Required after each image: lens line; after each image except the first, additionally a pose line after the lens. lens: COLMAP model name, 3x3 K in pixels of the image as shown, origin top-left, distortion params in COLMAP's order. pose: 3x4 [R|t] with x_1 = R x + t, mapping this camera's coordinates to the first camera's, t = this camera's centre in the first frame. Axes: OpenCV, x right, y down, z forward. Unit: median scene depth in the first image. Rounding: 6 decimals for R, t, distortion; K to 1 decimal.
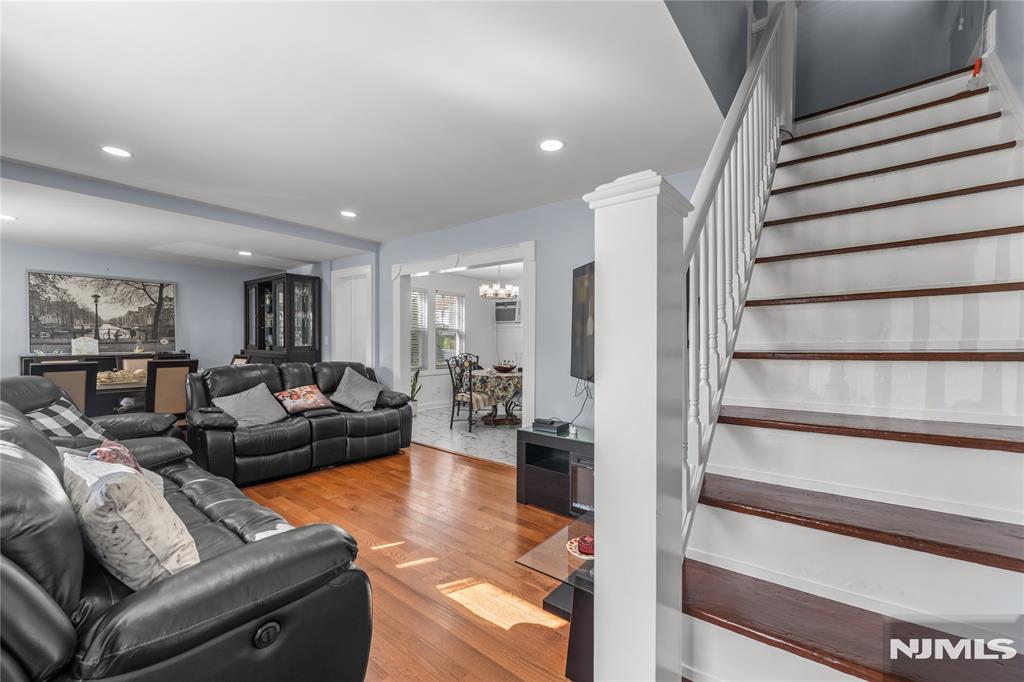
lens RADIAL K [[414.8, 0, 512.0], [0, 414.8, 341.0], [0, 0, 1]] dist [-0.000020, -0.000201]
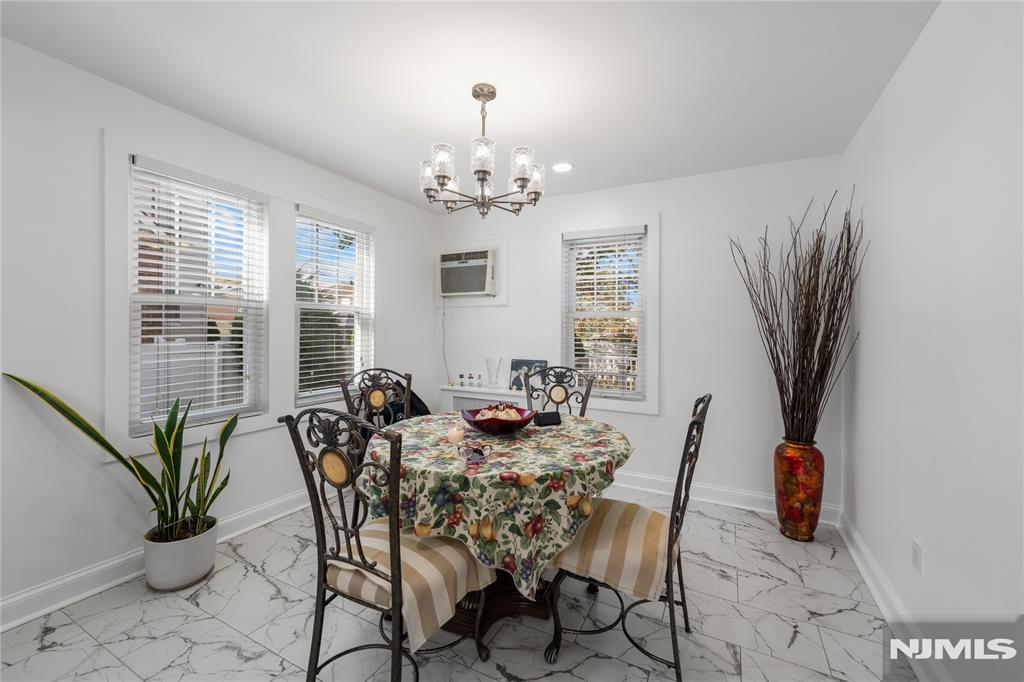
lens RADIAL K [[414.8, 0, 512.0], [0, 414.8, 341.0], [0, 0, 1]] dist [-0.000020, -0.000201]
pose [[0.980345, -0.003437, 0.197259, -0.064905], [-0.000024, 0.999846, 0.017545, -0.000914], [-0.197289, -0.017205, 0.980194, 0.612453]]
